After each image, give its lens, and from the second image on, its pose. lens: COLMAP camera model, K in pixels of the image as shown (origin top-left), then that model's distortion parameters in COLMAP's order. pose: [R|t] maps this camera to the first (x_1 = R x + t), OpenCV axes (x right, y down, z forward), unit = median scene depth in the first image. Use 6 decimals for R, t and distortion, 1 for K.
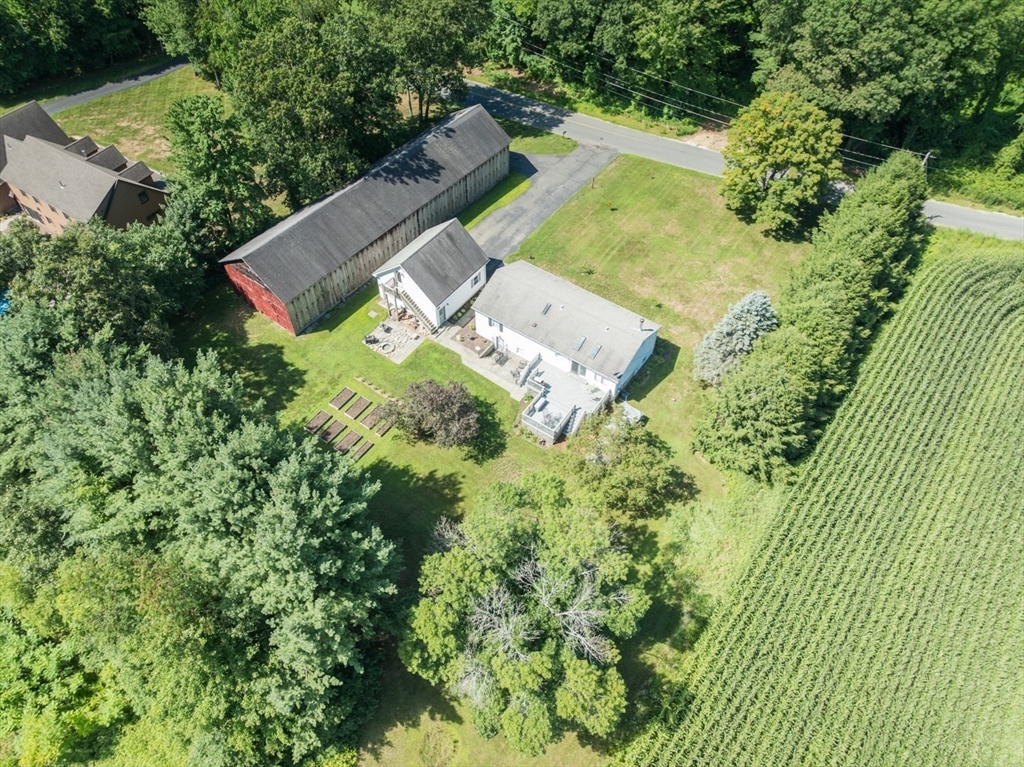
lens RADIAL K [[717.5, 0, 512.0], [0, 717.5, 383.0], [0, 0, 1]] dist [-0.047765, 0.016939]
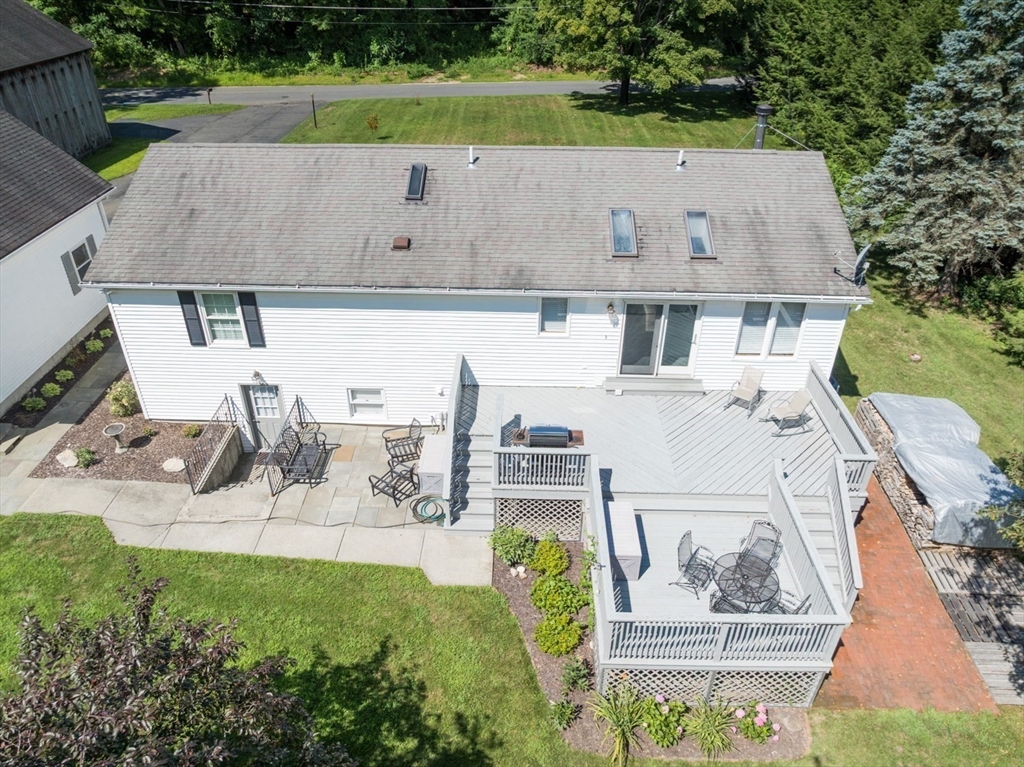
lens RADIAL K [[717.5, 0, 507.1], [0, 717.5, 382.2], [0, 0, 1]] dist [-0.047765, 0.016939]
pose [[0.834586, -0.300904, 0.461436, -0.056677], [0.424570, 0.885074, -0.190747, 0.015260], [-0.351009, 0.355107, 0.866425, 0.774579]]
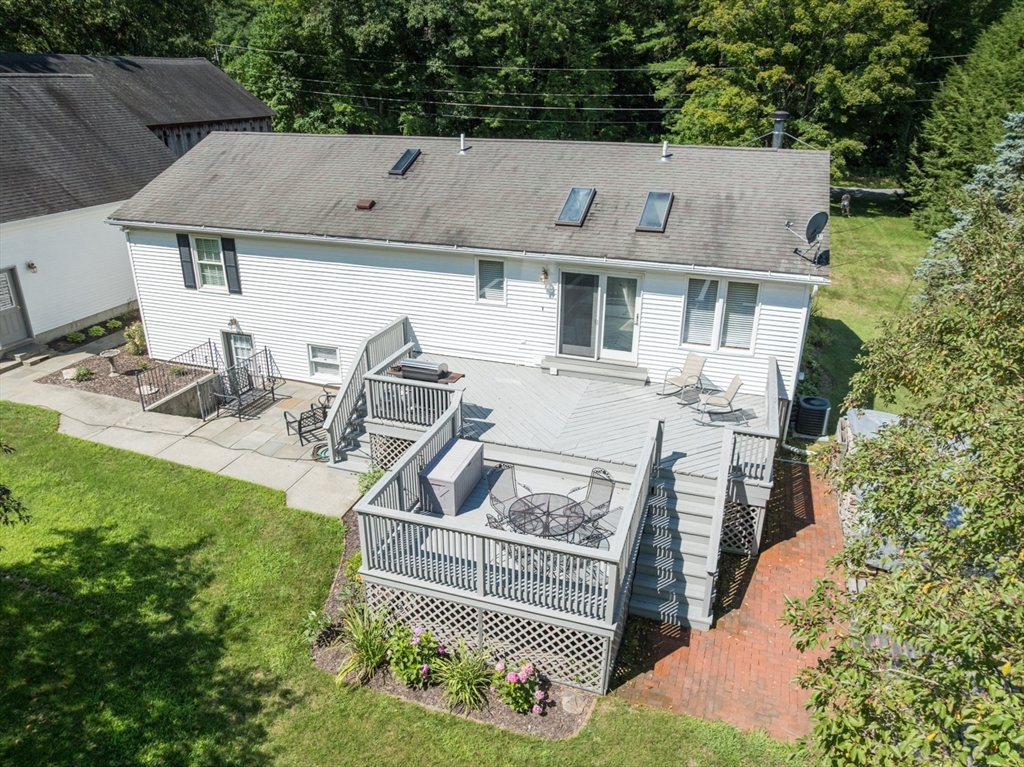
lens RADIAL K [[717.5, 0, 510.1], [0, 717.5, 386.1], [0, 0, 1]] dist [-0.047765, 0.016939]
pose [[0.959299, -0.110666, 0.259806, 0.008245], [0.217068, 0.877452, -0.427737, 0.081380], [-0.180632, 0.466723, 0.865761, 0.780412]]
